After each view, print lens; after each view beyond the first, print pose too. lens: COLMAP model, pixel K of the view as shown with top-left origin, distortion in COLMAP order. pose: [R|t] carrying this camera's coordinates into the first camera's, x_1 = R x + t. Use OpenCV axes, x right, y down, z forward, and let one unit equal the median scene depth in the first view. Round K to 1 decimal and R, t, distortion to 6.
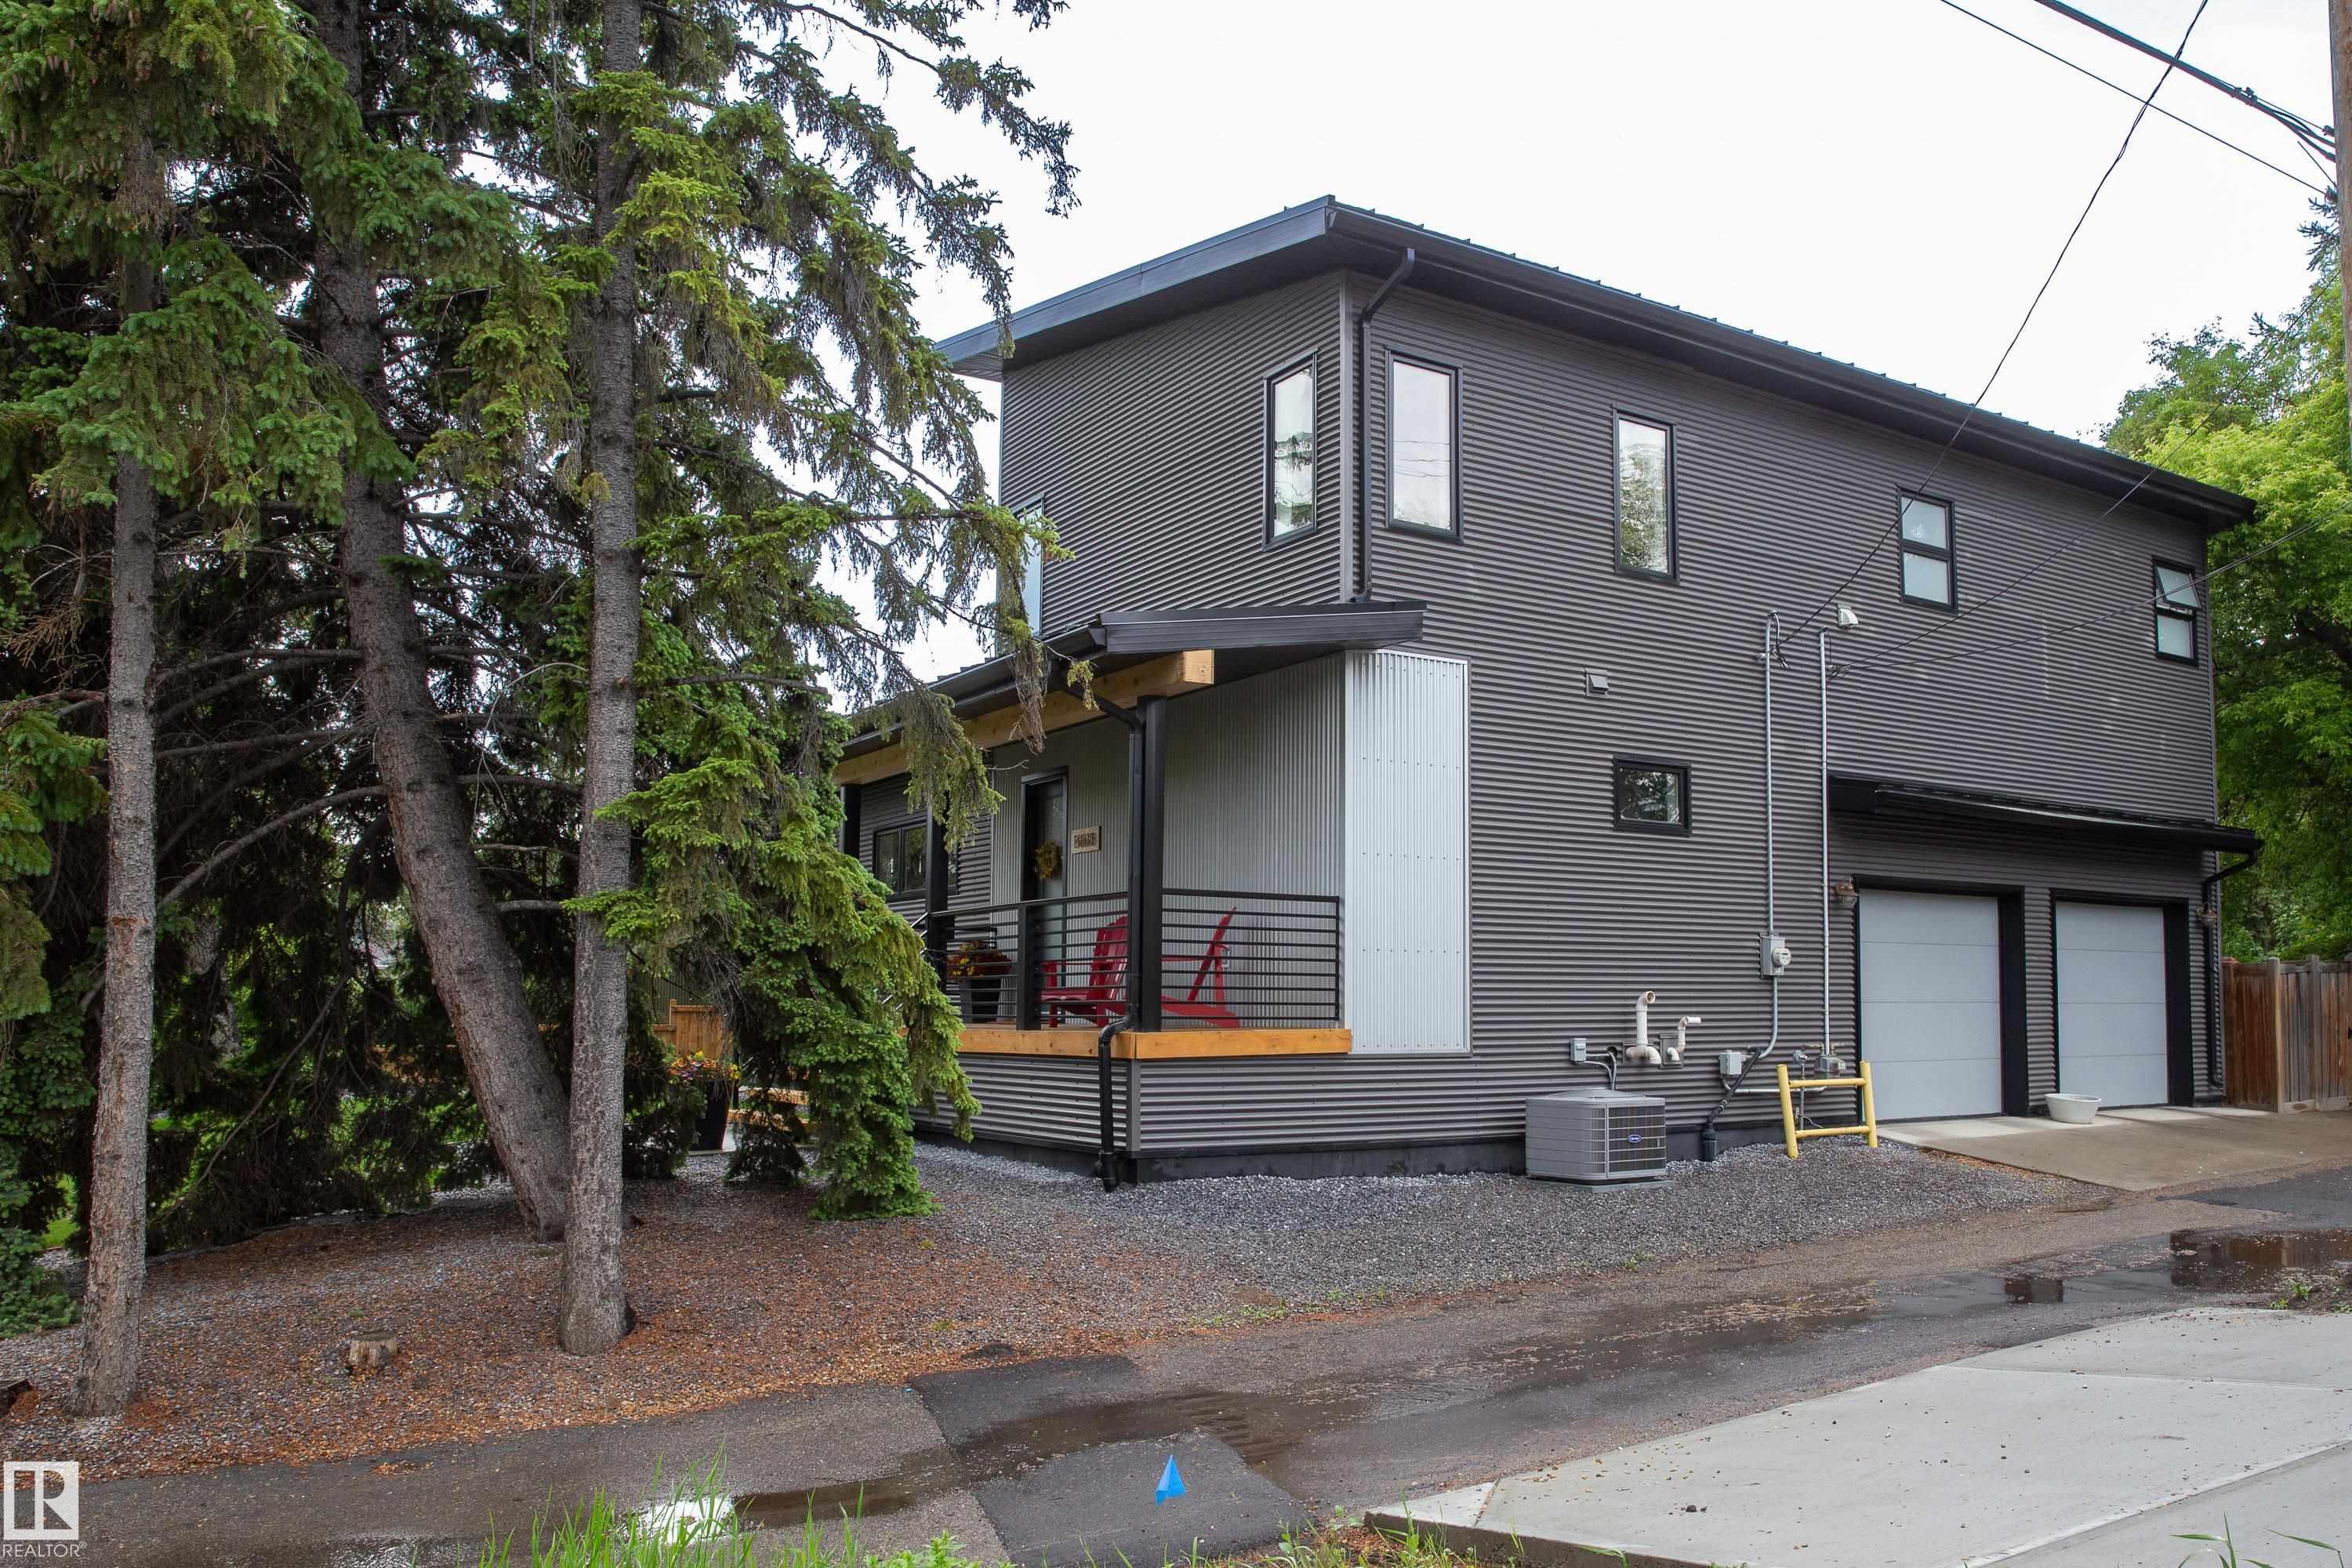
lens RADIAL K [[1731.8, 0, 1177.1], [0, 1731.8, 832.2], [0, 0, 1]] dist [-0.098491, 0.060616]
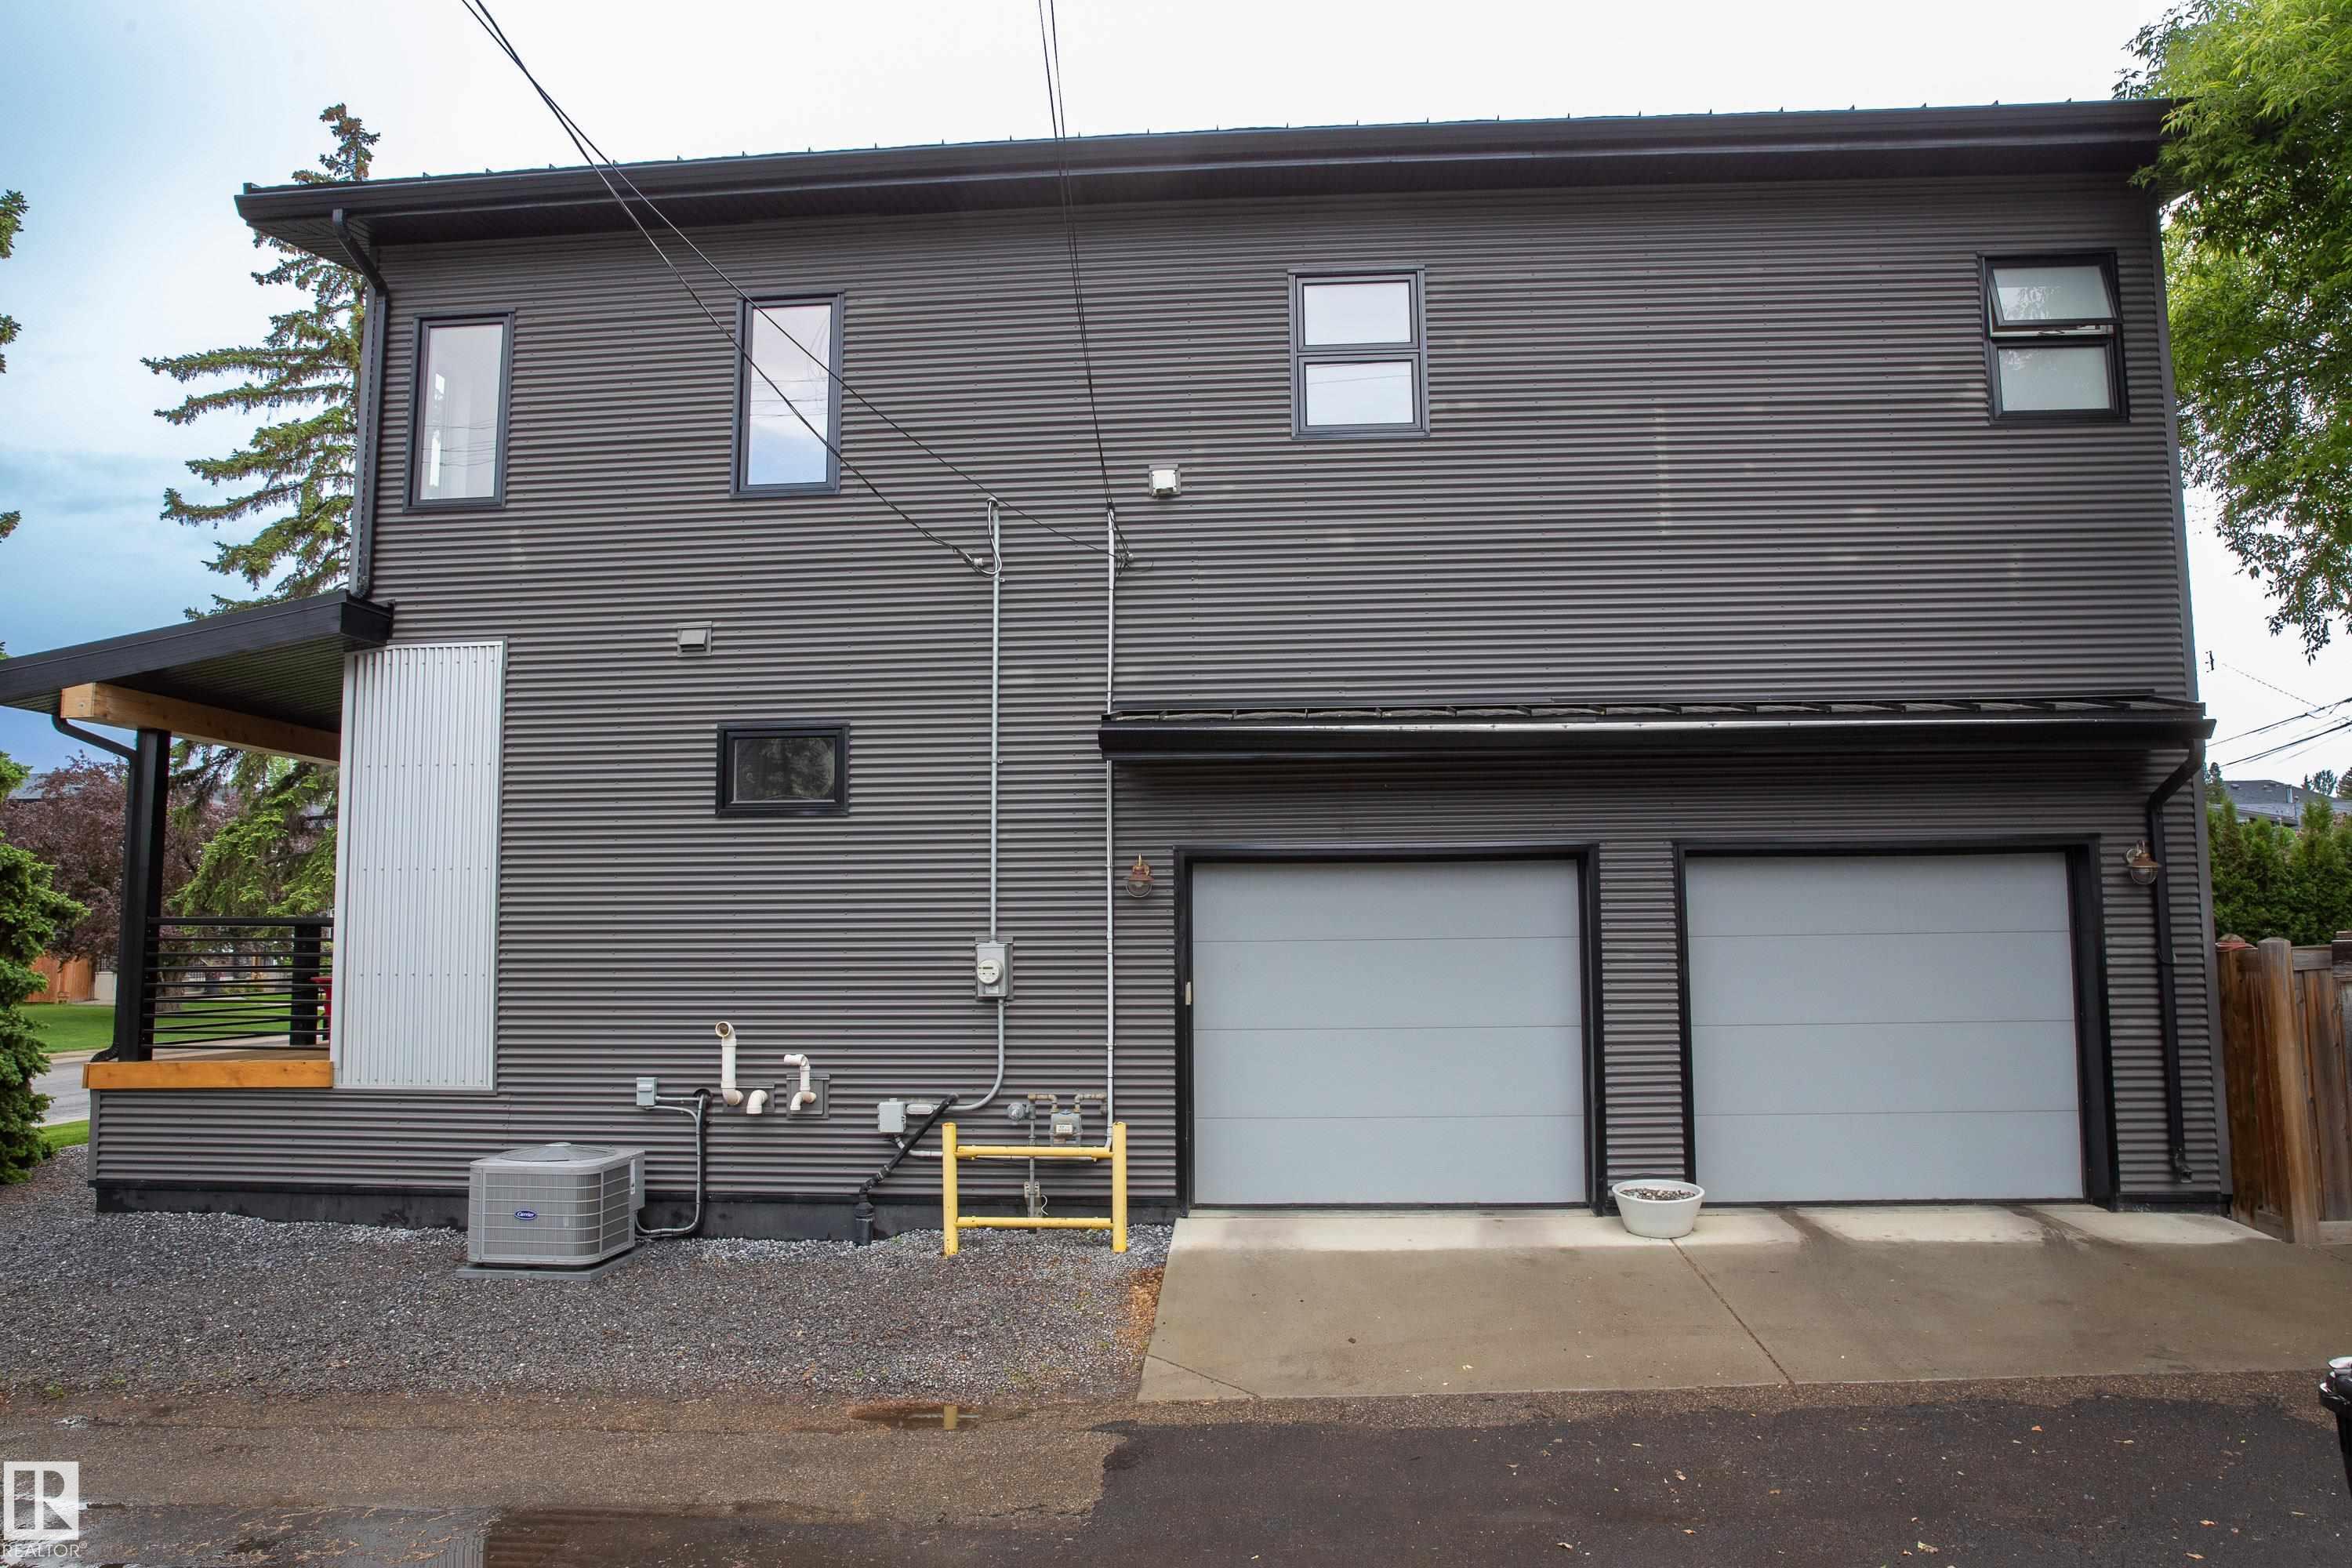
lens RADIAL K [[1597.3, 0, 1177.0], [0, 1597.3, 829.8], [0, 0, 1]] dist [-0.115588, 0.096828]
pose [[0.804834, -0.081983, -0.587810, 0.851250], [0.066681, 0.996633, -0.047702, 0.053632], [0.589742, -0.000804, 0.807591, 0.527991]]
